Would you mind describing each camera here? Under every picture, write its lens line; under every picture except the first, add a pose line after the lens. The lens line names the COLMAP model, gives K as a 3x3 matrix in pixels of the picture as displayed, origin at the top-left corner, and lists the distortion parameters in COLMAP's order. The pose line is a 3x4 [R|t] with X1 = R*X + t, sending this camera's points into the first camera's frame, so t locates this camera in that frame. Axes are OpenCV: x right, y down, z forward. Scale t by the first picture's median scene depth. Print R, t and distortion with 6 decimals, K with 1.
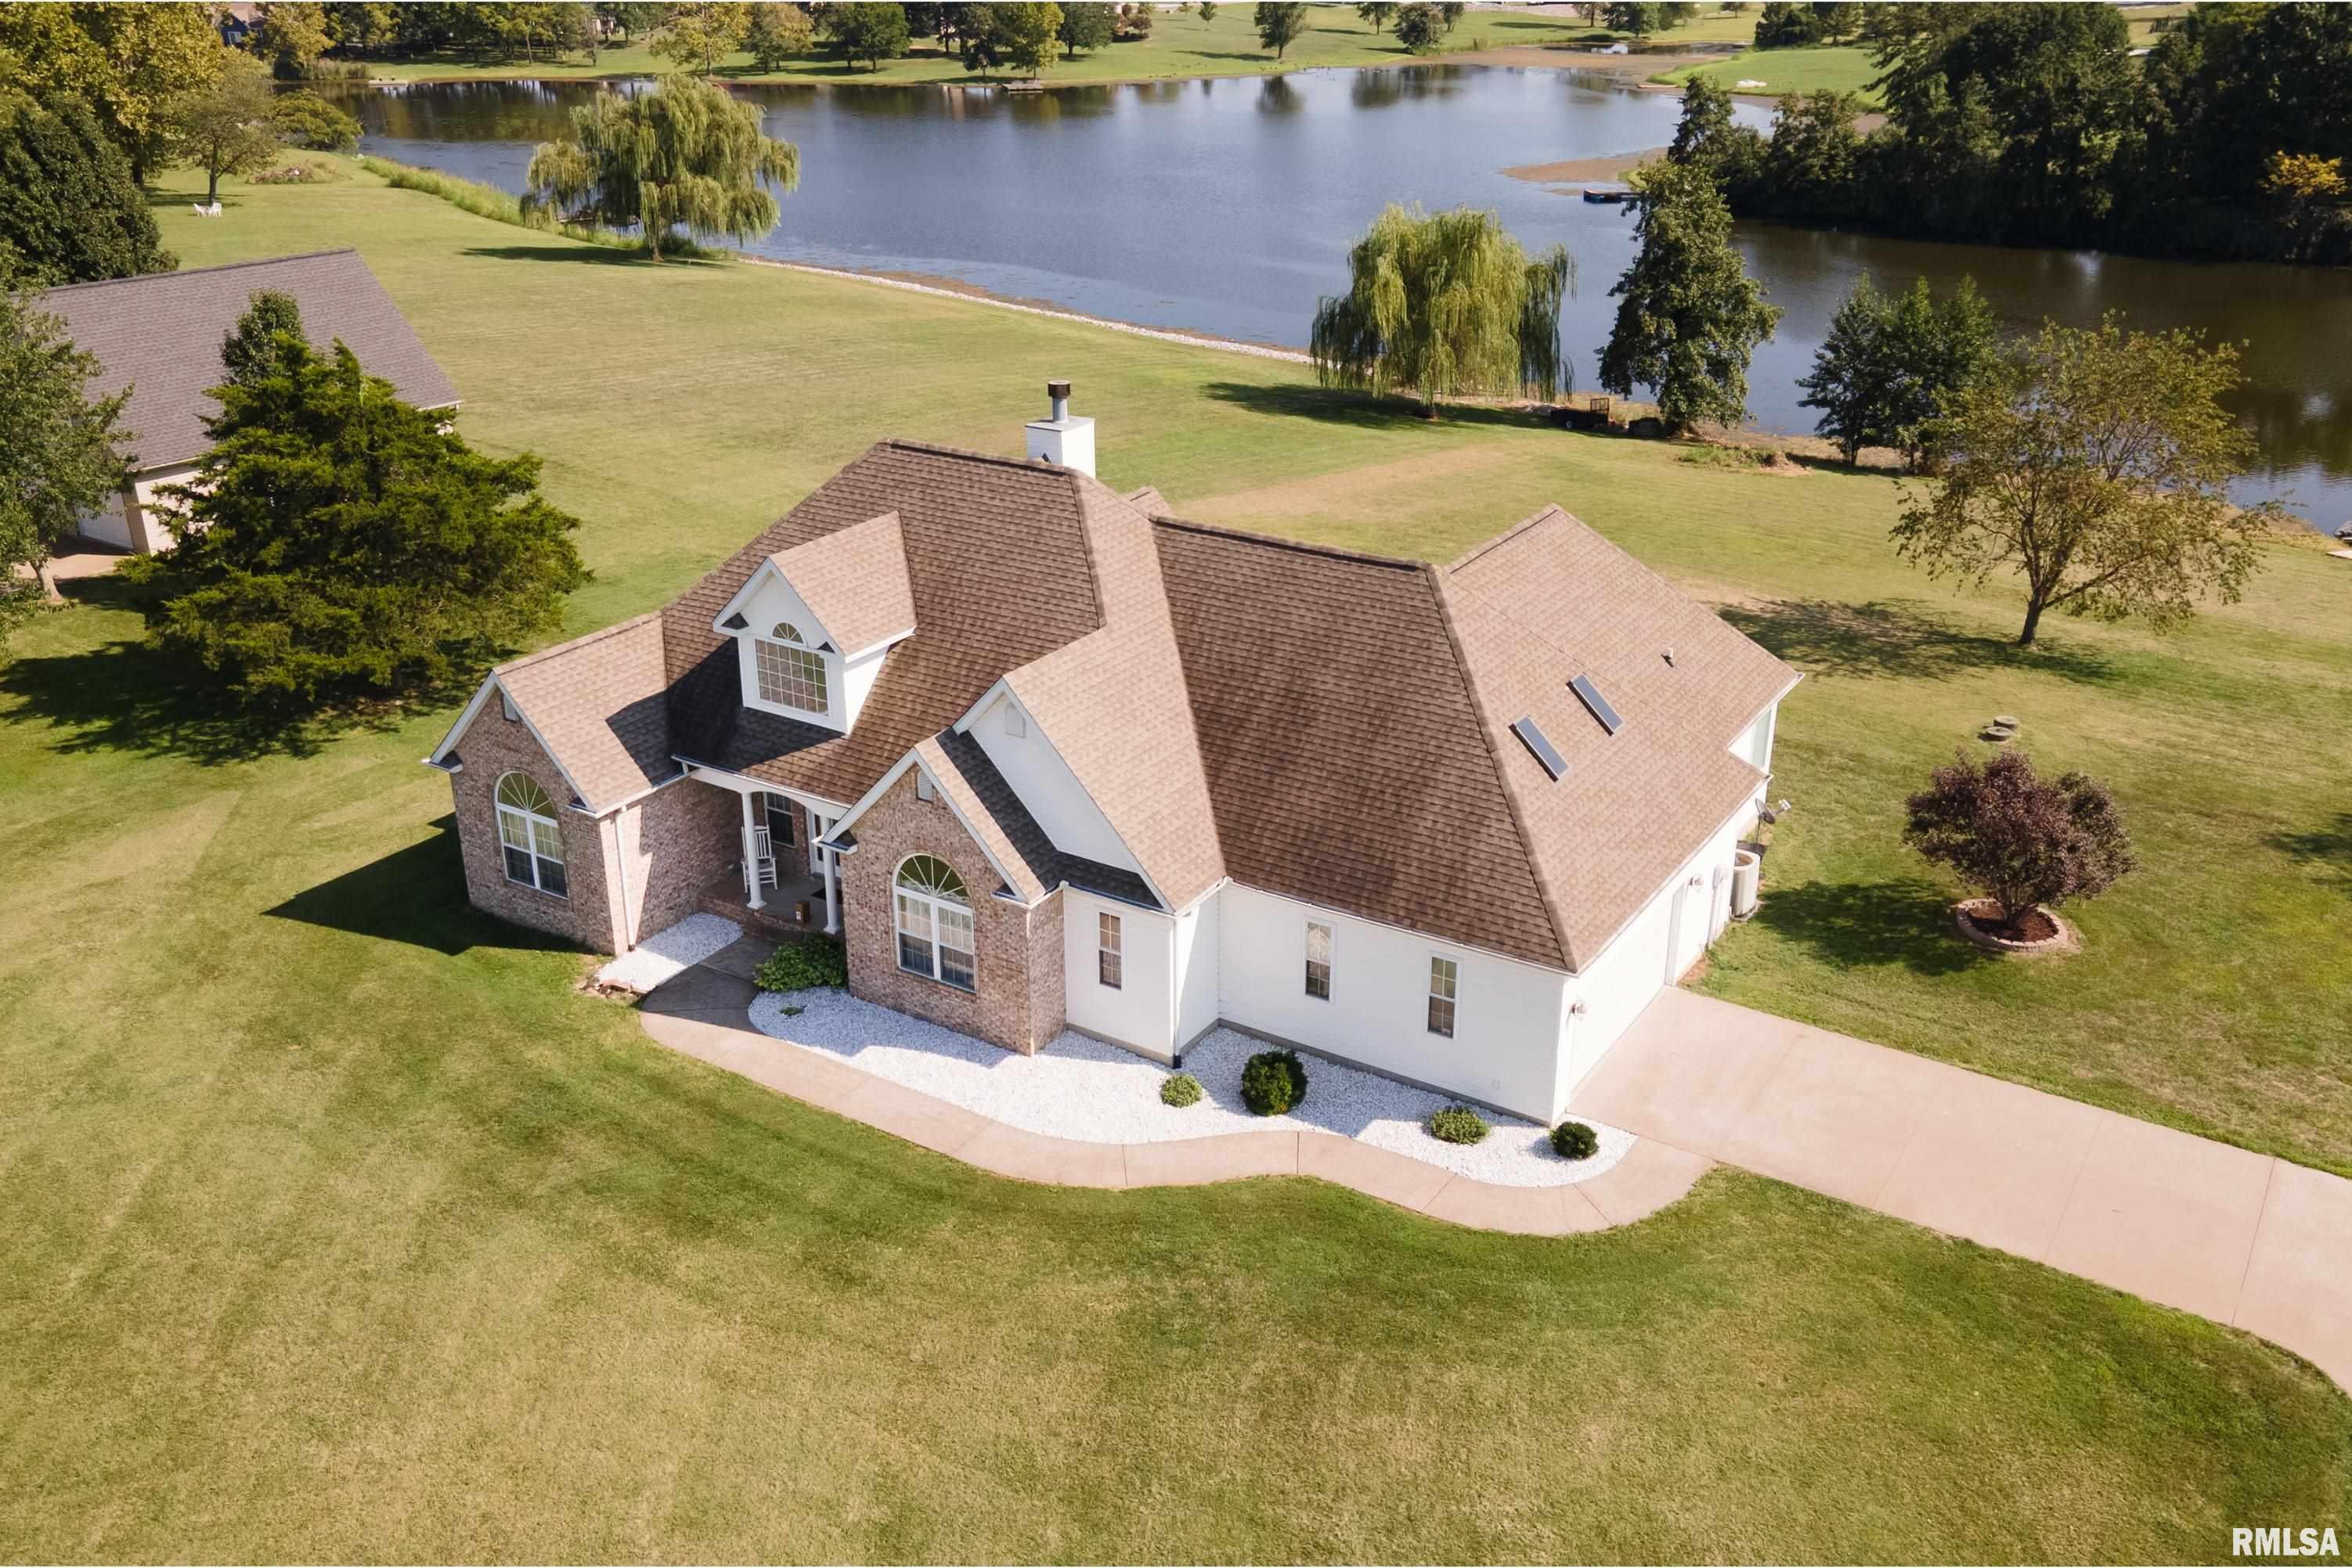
lens RADIAL K [[2040.4, 0, 1160.2], [0, 2040.4, 776.1], [0, 0, 1]] dist [0.028379, 0.001698]
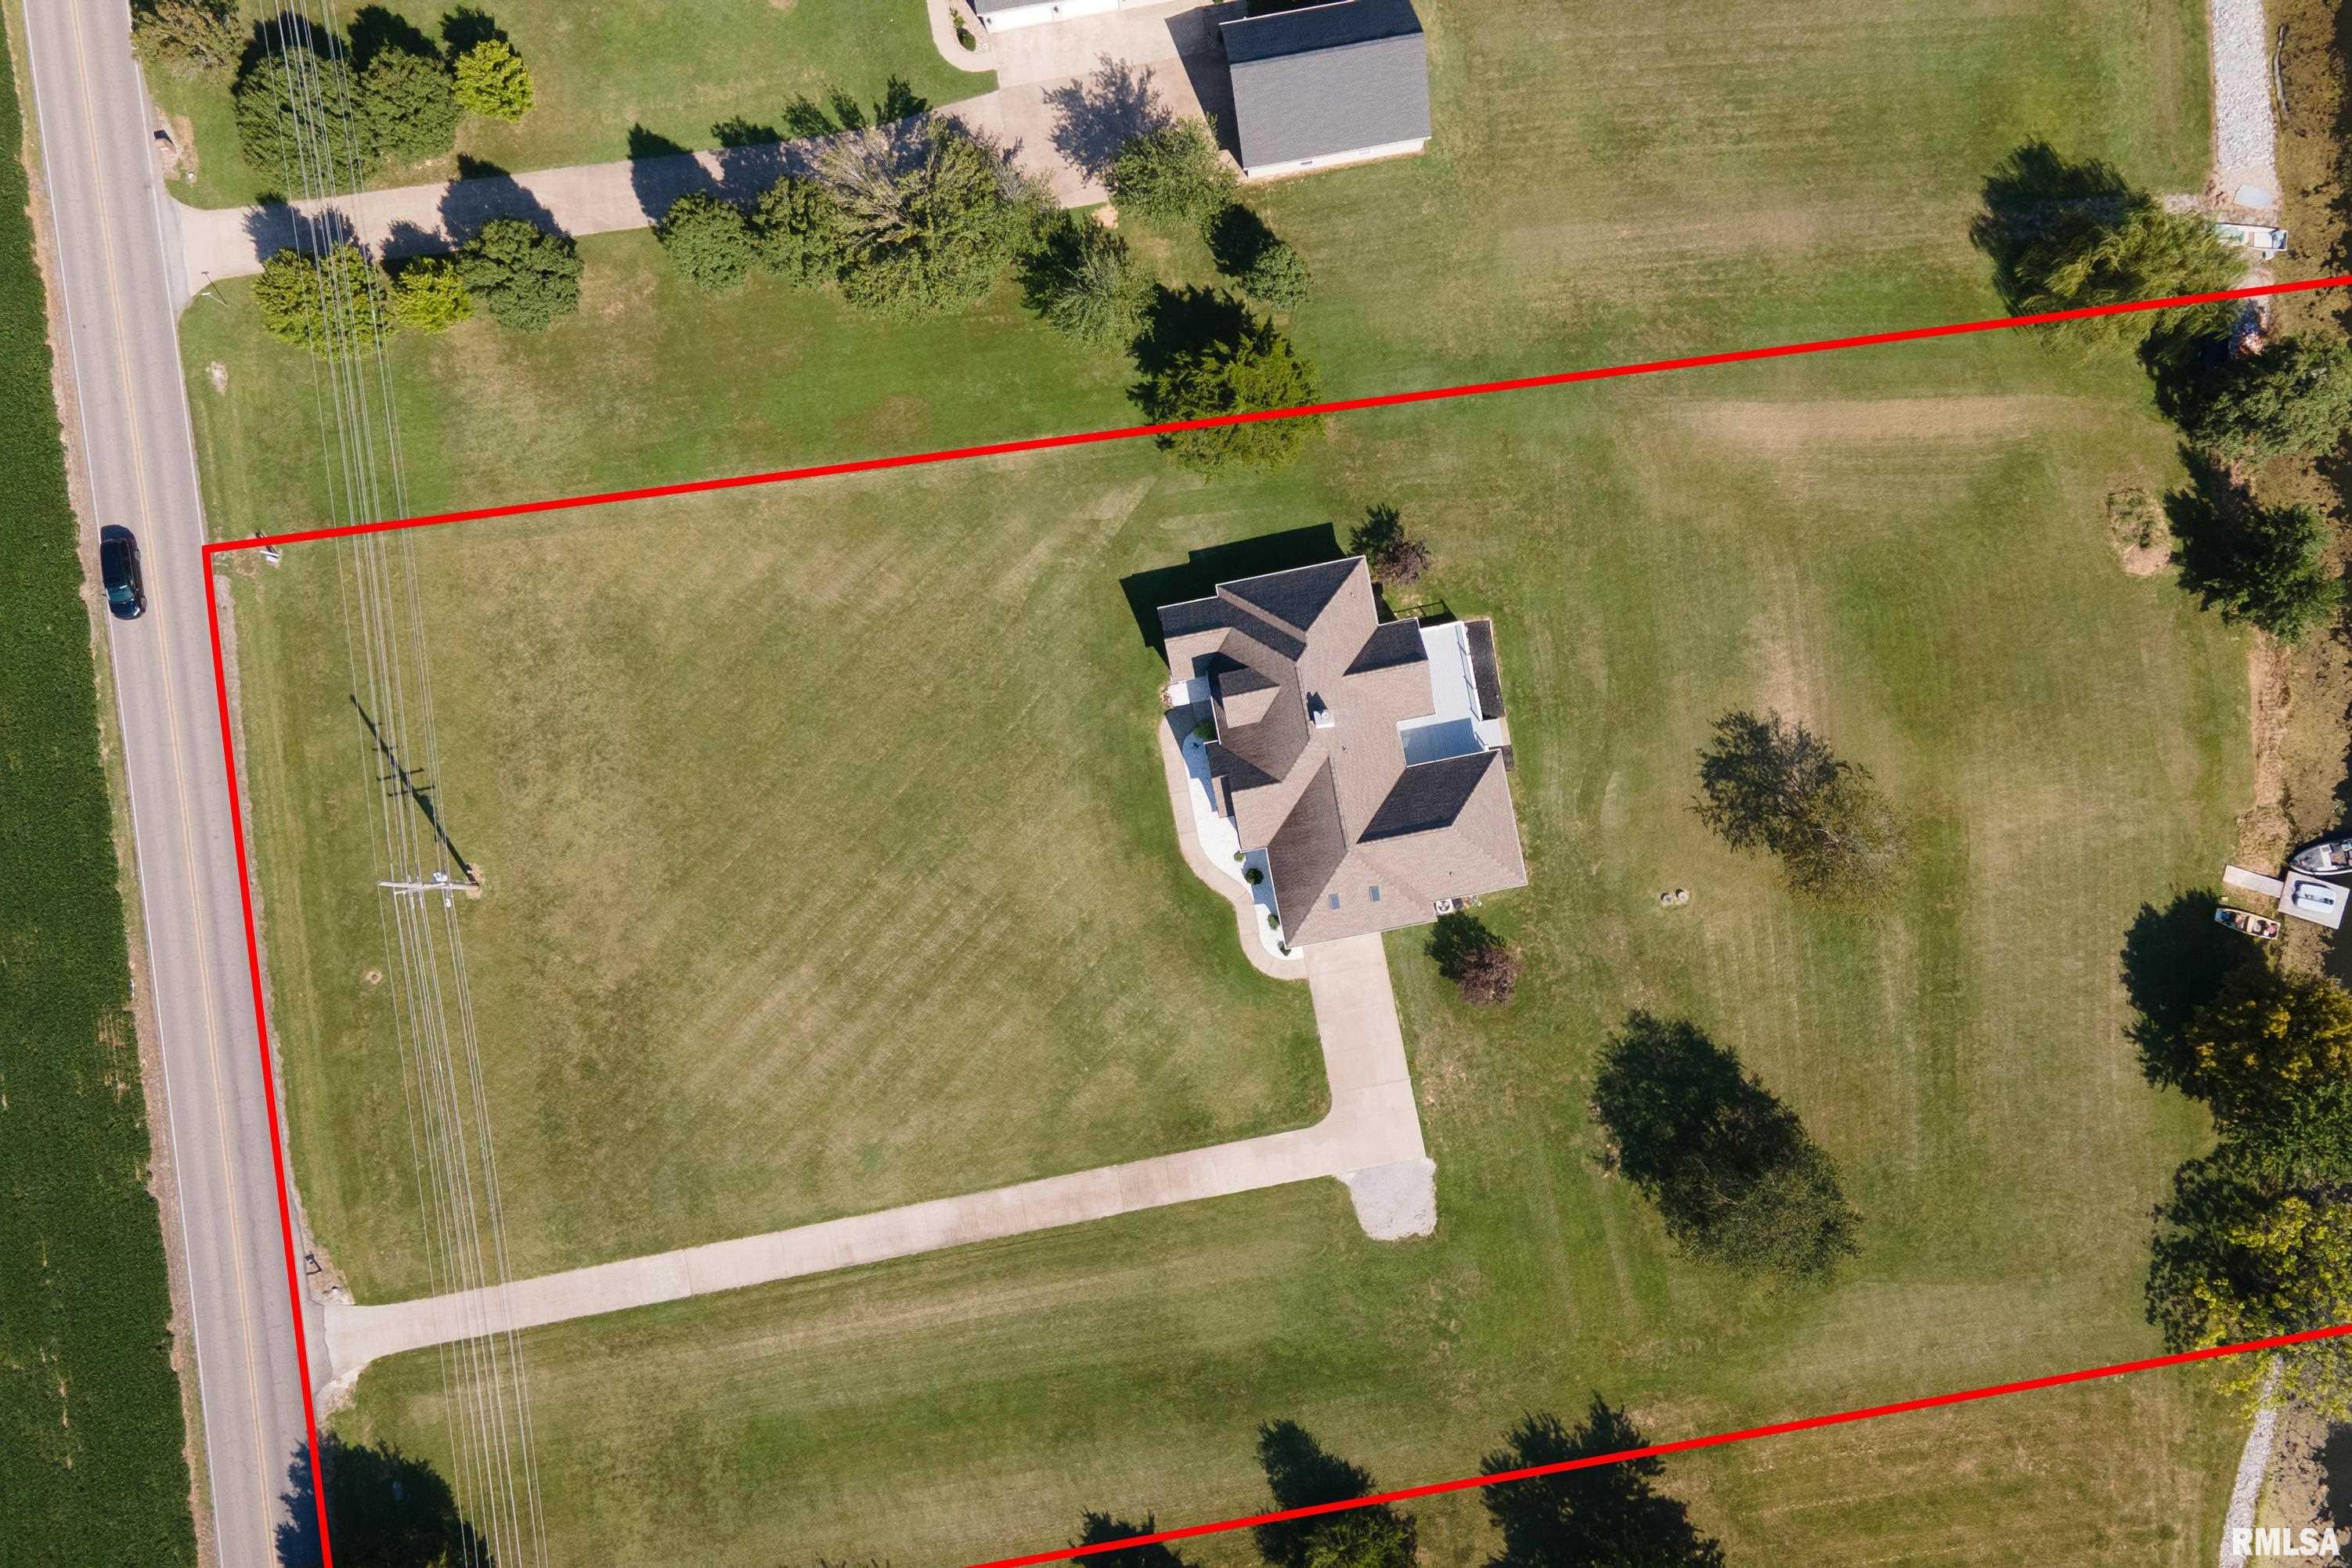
lens RADIAL K [[2040.4, 0, 1166.5], [0, 2040.4, 784.5], [0, 0, 1]] dist [0.028379, 0.001698]
pose [[0.688520, 0.721650, -0.071844, 0.083765], [-0.244000, 0.323804, 0.914120, -3.015243], [0.682938, -0.611860, 0.399028, -0.463442]]
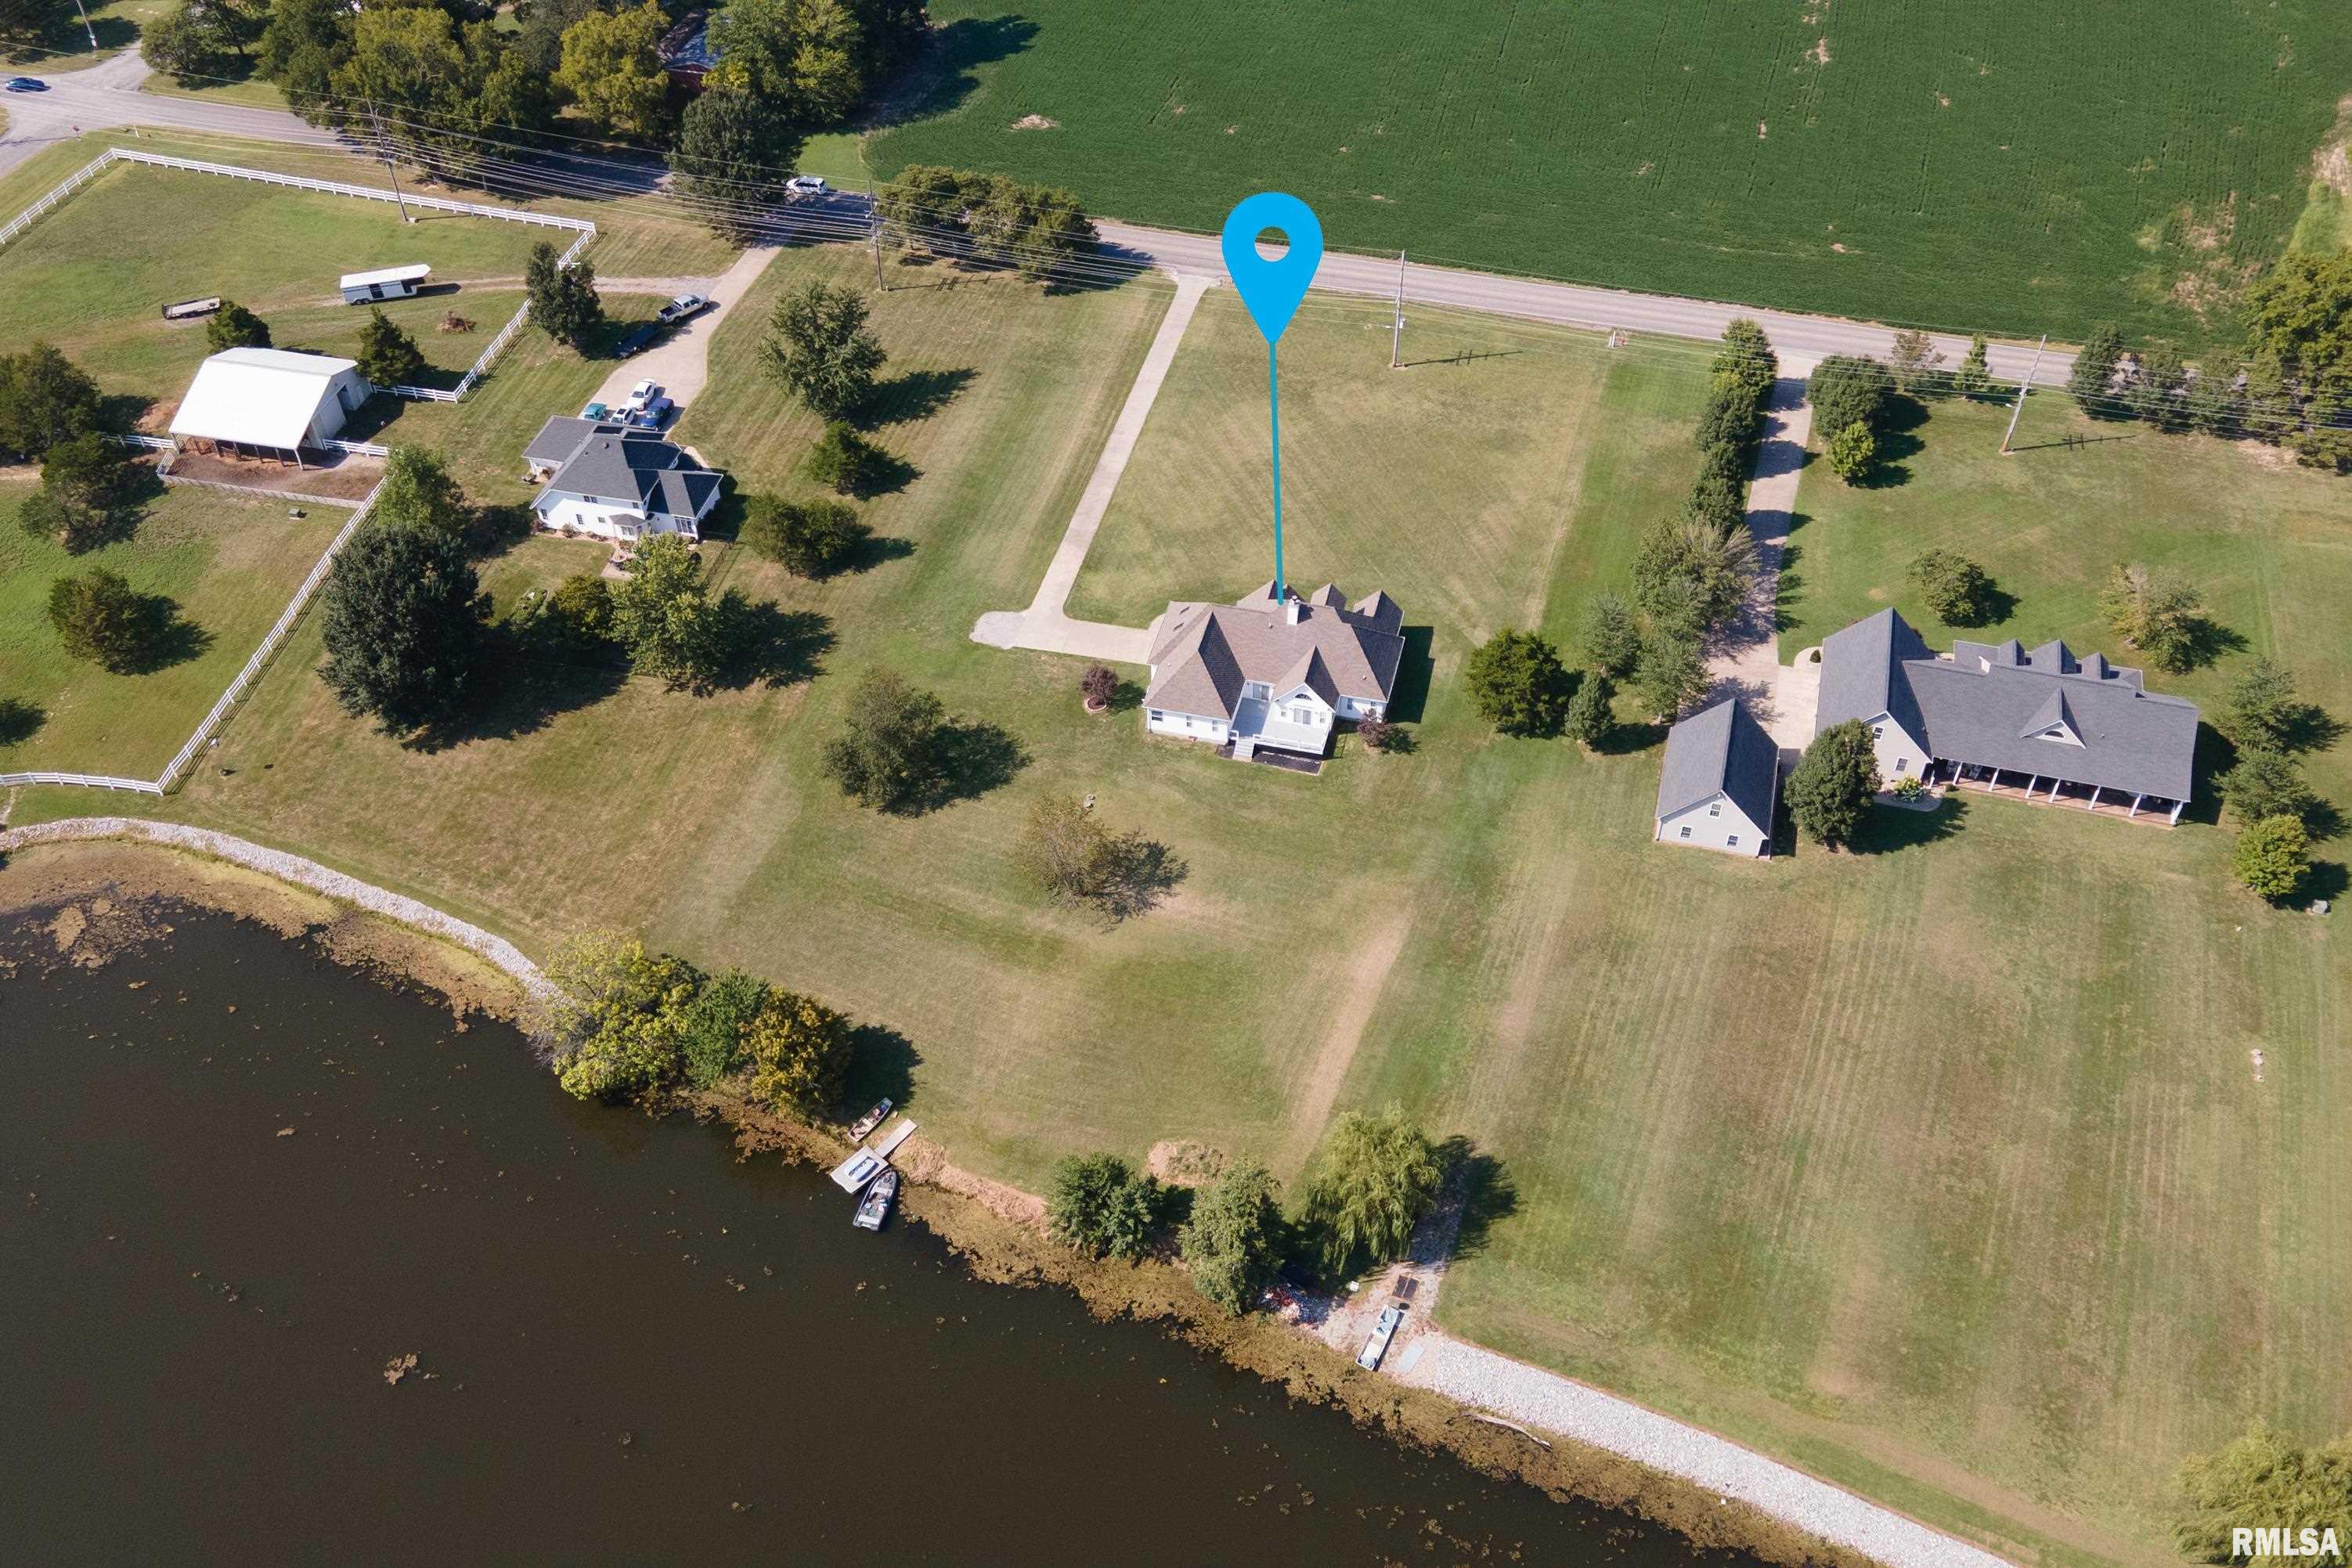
lens RADIAL K [[2040.4, 0, 1177.0], [0, 2040.4, 793.0], [0, 0, 1]] dist [0.028379, 0.001698]
pose [[-0.947262, 0.237829, -0.214781, 1.410412], [-0.109983, 0.388245, 0.914970, -4.567693], [0.300994, 0.890339, -0.341613, 3.094819]]
